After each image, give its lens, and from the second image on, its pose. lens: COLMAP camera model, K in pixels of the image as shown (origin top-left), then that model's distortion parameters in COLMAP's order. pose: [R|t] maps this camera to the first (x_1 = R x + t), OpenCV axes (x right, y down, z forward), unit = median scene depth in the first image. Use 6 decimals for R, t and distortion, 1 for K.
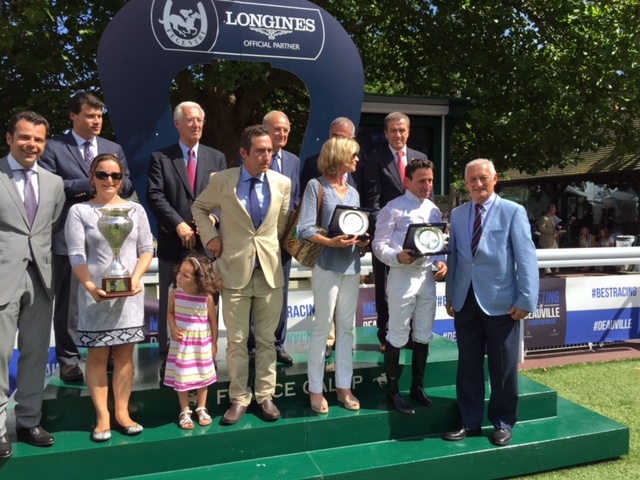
lens RADIAL K [[527.5, 0, 320.0], [0, 527.5, 240.0], [0, 0, 1]] dist [0.053064, -0.094731]
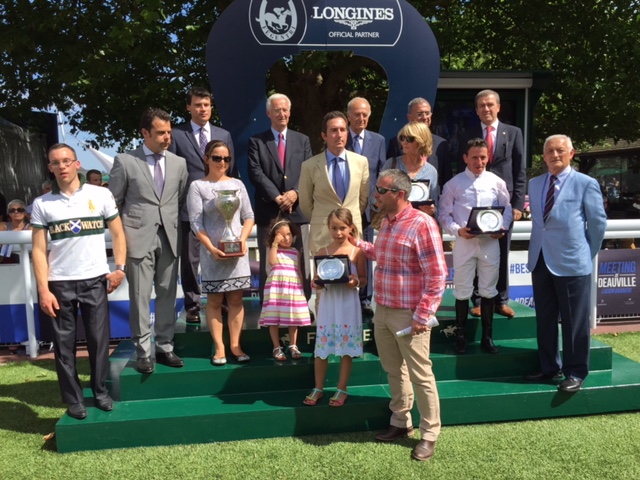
lens RADIAL K [[557.9, 0, 320.0], [0, 557.9, 240.0], [0, 0, 1]] dist [0.037138, -0.004815]
pose [[0.987047, 0.005235, -0.160347, 0.029164], [0.001072, 0.999230, 0.039224, 0.014646], [0.160429, -0.038888, 0.986281, -0.182761]]
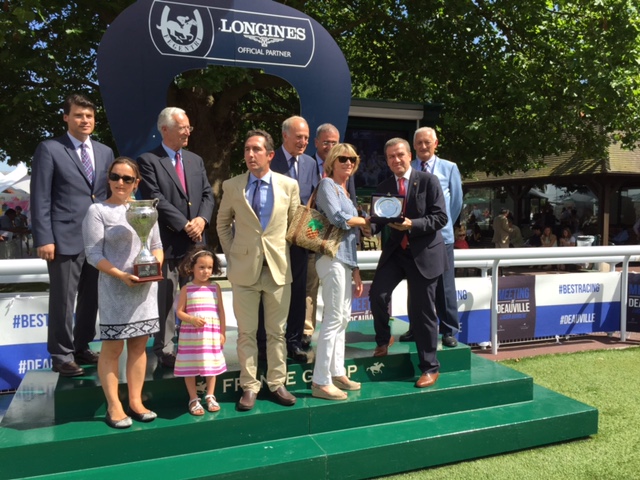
lens RADIAL K [[534.4, 0, 309.3], [0, 534.4, 241.1], [0, 0, 1]] dist [0.052787, -0.091067]
pose [[0.998314, 0.003925, 0.057913, -0.063093], [-0.004205, 0.999980, 0.004711, -0.000677], [-0.057893, -0.004947, 0.998311, -0.063931]]
